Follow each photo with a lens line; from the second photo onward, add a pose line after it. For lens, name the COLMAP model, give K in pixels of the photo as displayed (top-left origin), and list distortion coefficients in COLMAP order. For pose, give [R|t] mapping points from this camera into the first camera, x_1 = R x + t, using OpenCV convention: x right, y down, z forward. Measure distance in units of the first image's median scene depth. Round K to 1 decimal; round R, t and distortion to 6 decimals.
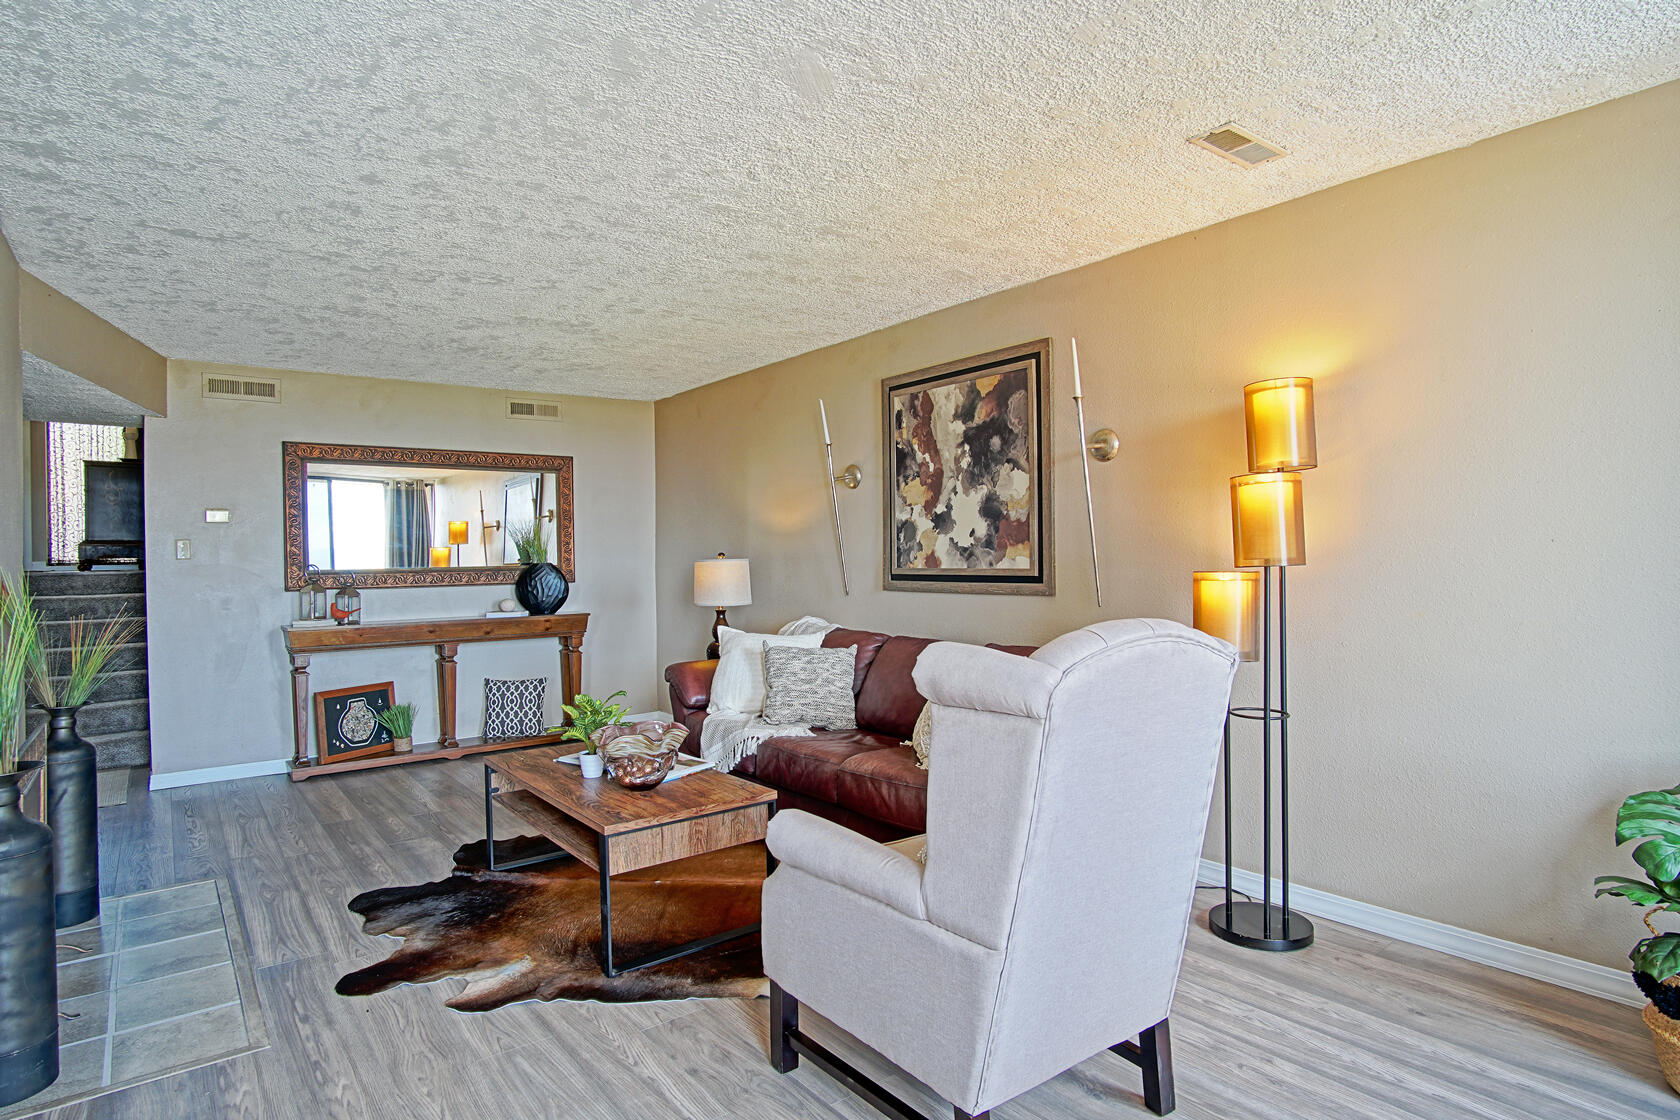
lens RADIAL K [[892.5, 0, 836.4], [0, 892.5, 553.1], [0, 0, 1]] dist [-0.027082, 0.002577]
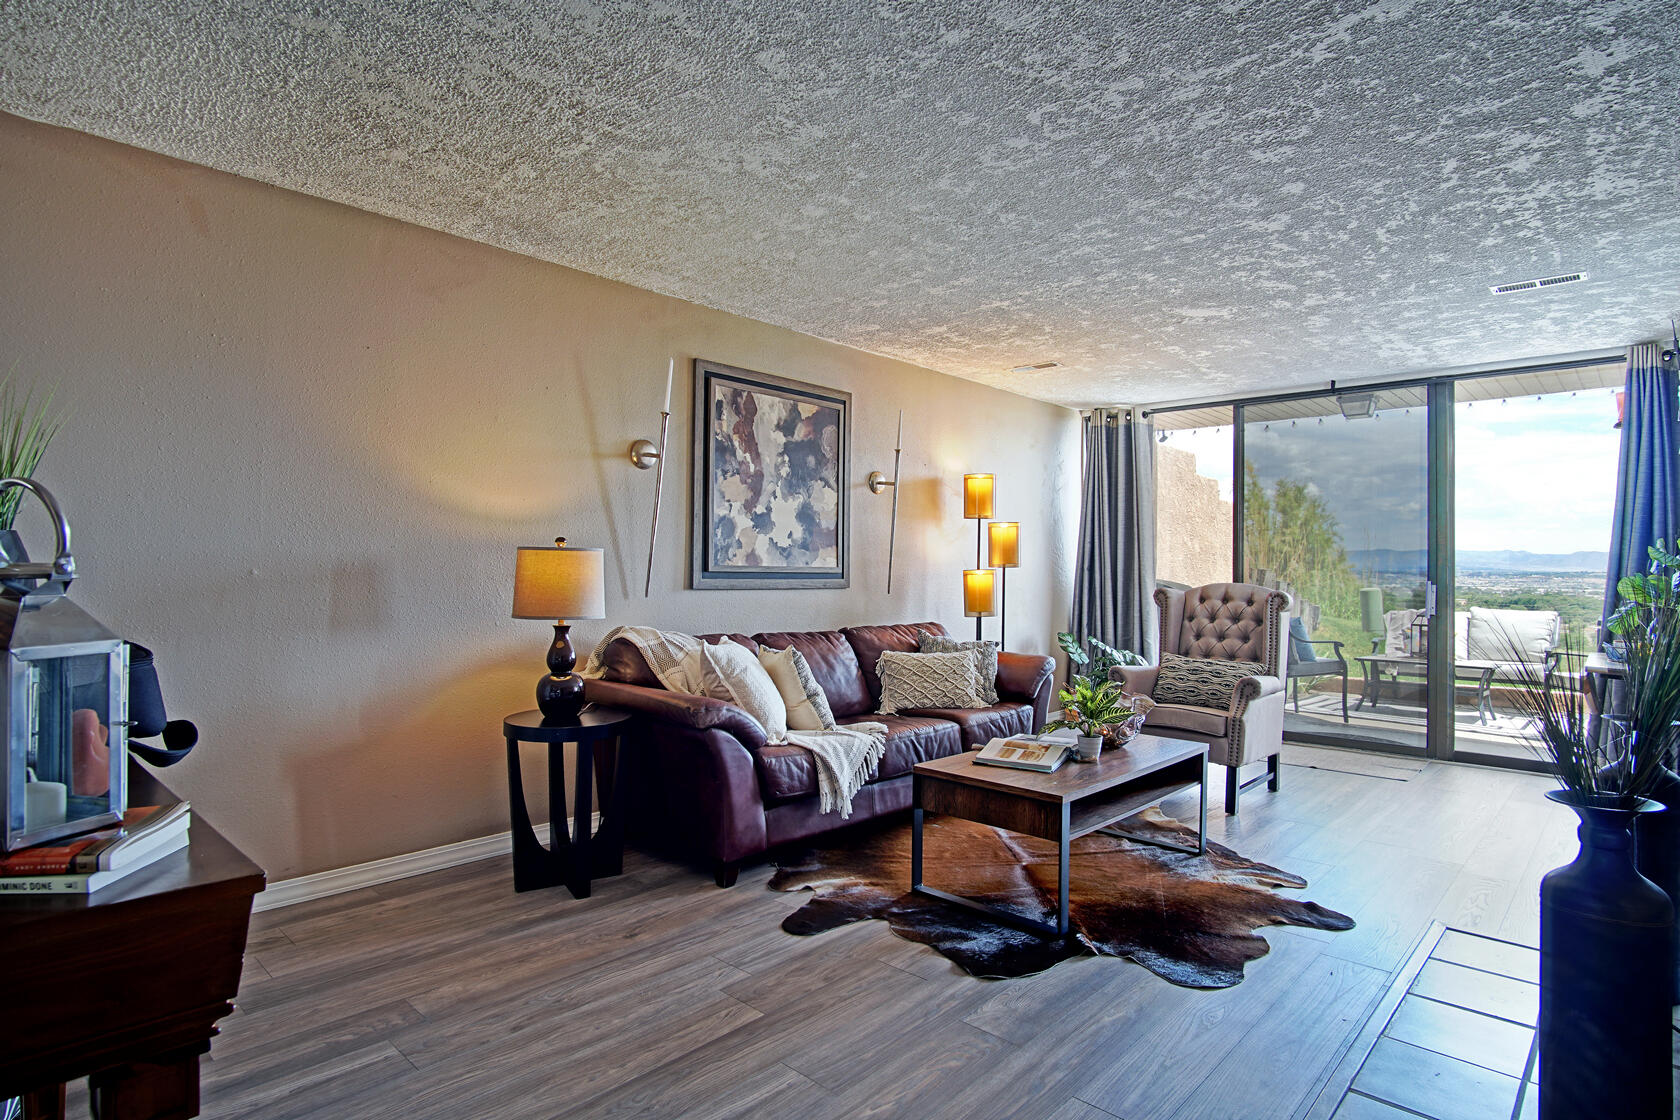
lens RADIAL K [[892.5, 0, 839.5], [0, 892.5, 561.9], [0, 0, 1]] dist [-0.027082, 0.002577]
pose [[-0.166621, 0.020726, 0.985803, -0.928453], [-0.010292, 0.999688, -0.022757, 0.034821], [-0.985967, -0.013938, -0.166355, 1.076369]]
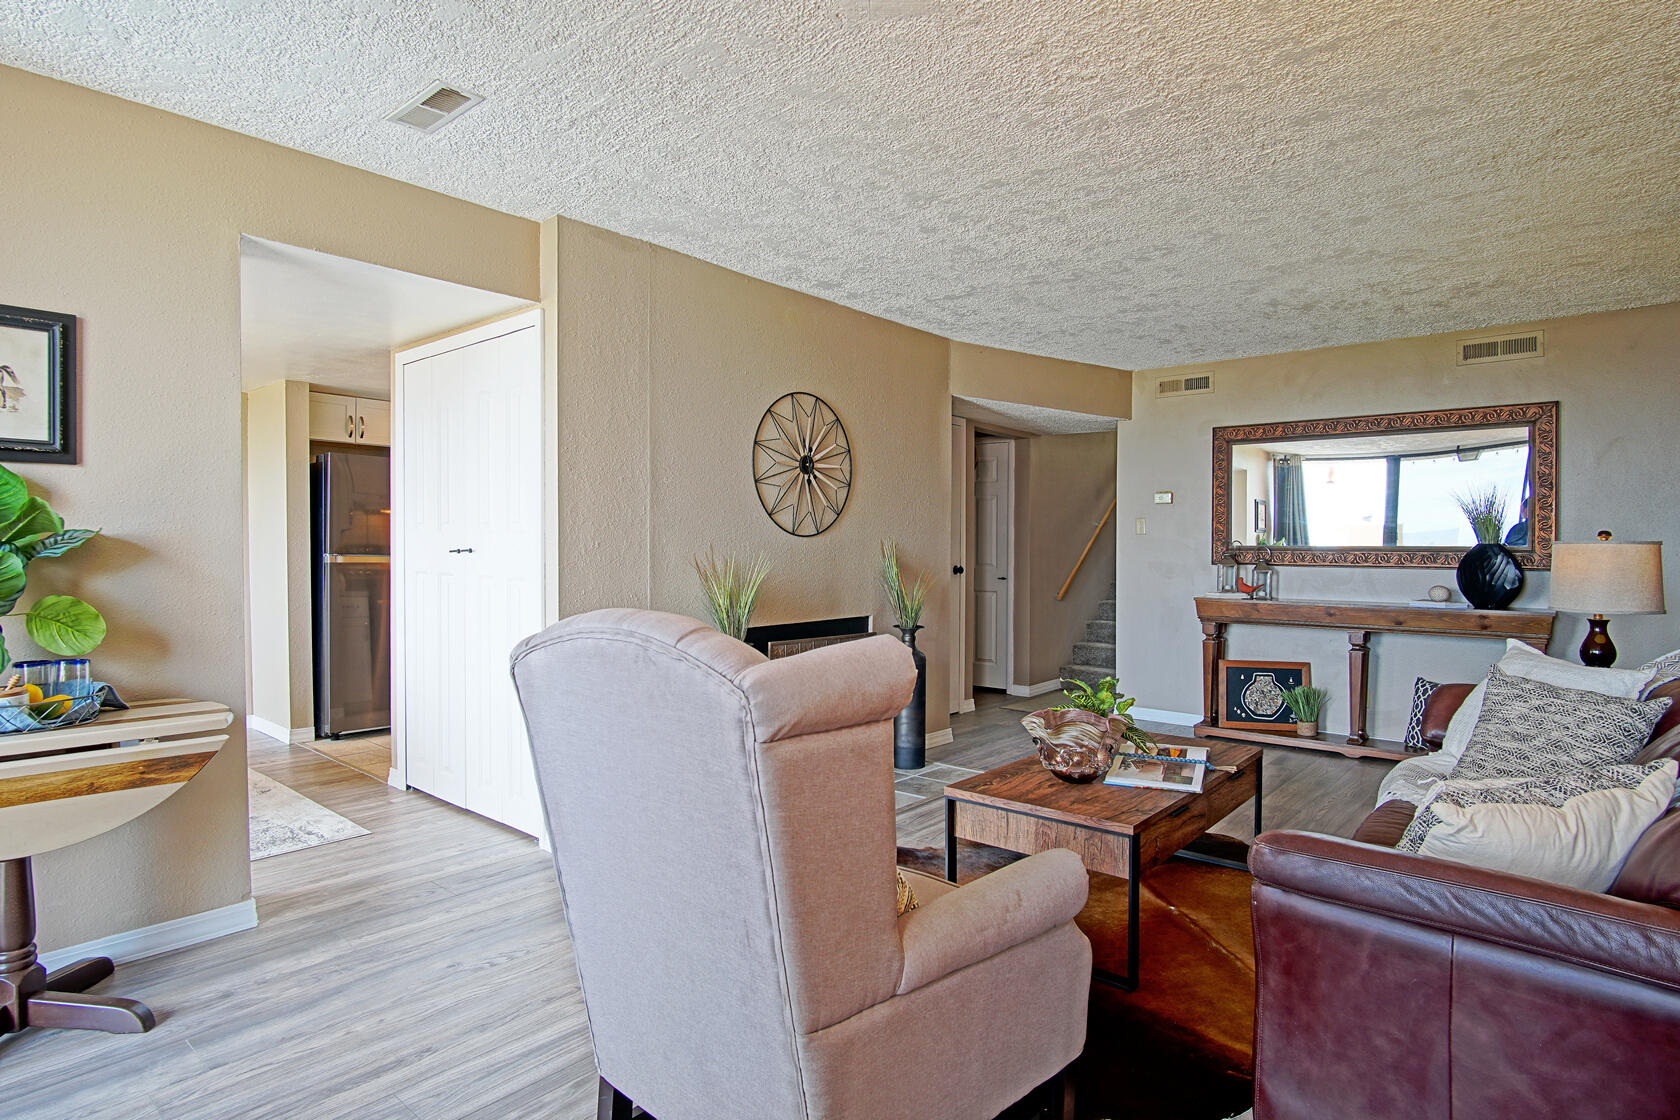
lens RADIAL K [[892.5, 0, 833.4], [0, 892.5, 552.1], [0, 0, 1]] dist [-0.027082, 0.002577]
pose [[0.205606, 0.027134, -0.978259, 0.439140], [-0.003932, 0.999630, 0.026901, 0.000155], [0.978627, -0.001685, 0.205637, 0.384545]]
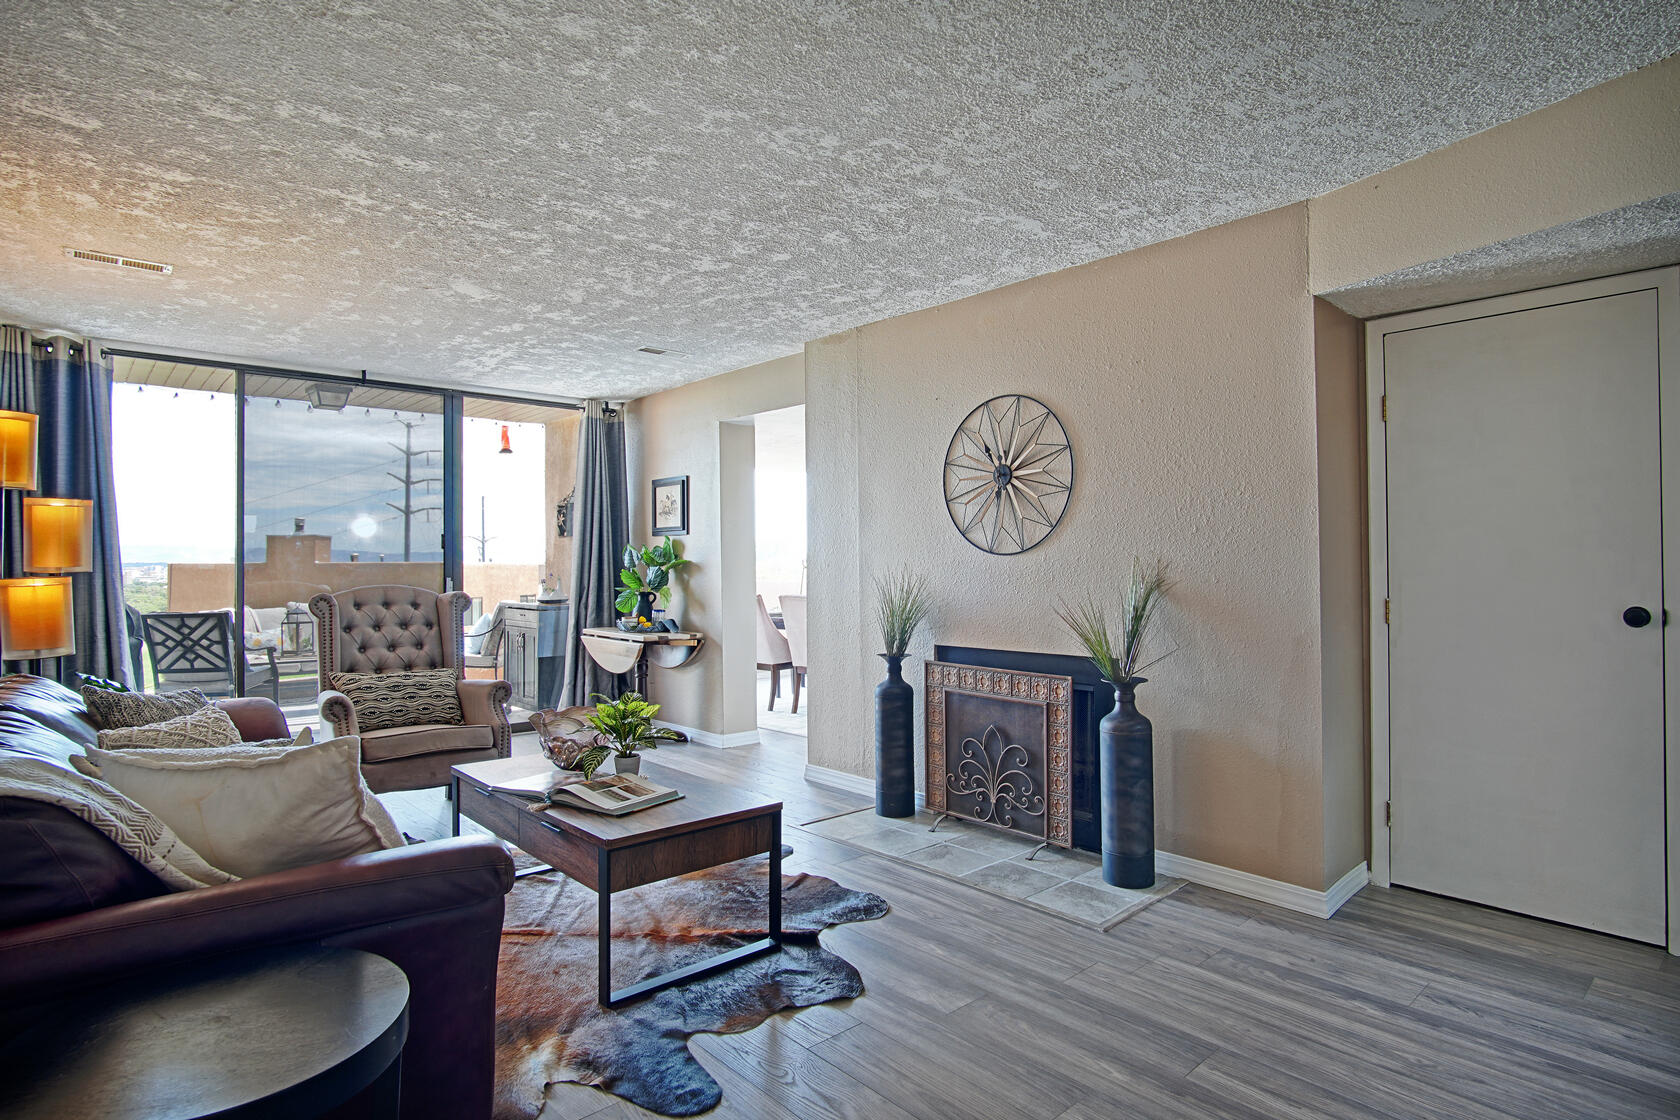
lens RADIAL K [[892.5, 0, 836.2], [0, 892.5, 567.5], [0, 0, 1]] dist [-0.027082, 0.002577]
pose [[-0.996693, 0.018316, -0.079171, -0.312652], [0.018299, 0.999832, 0.000942, 0.018445], [0.079175, -0.000509, -0.996861, 1.450411]]
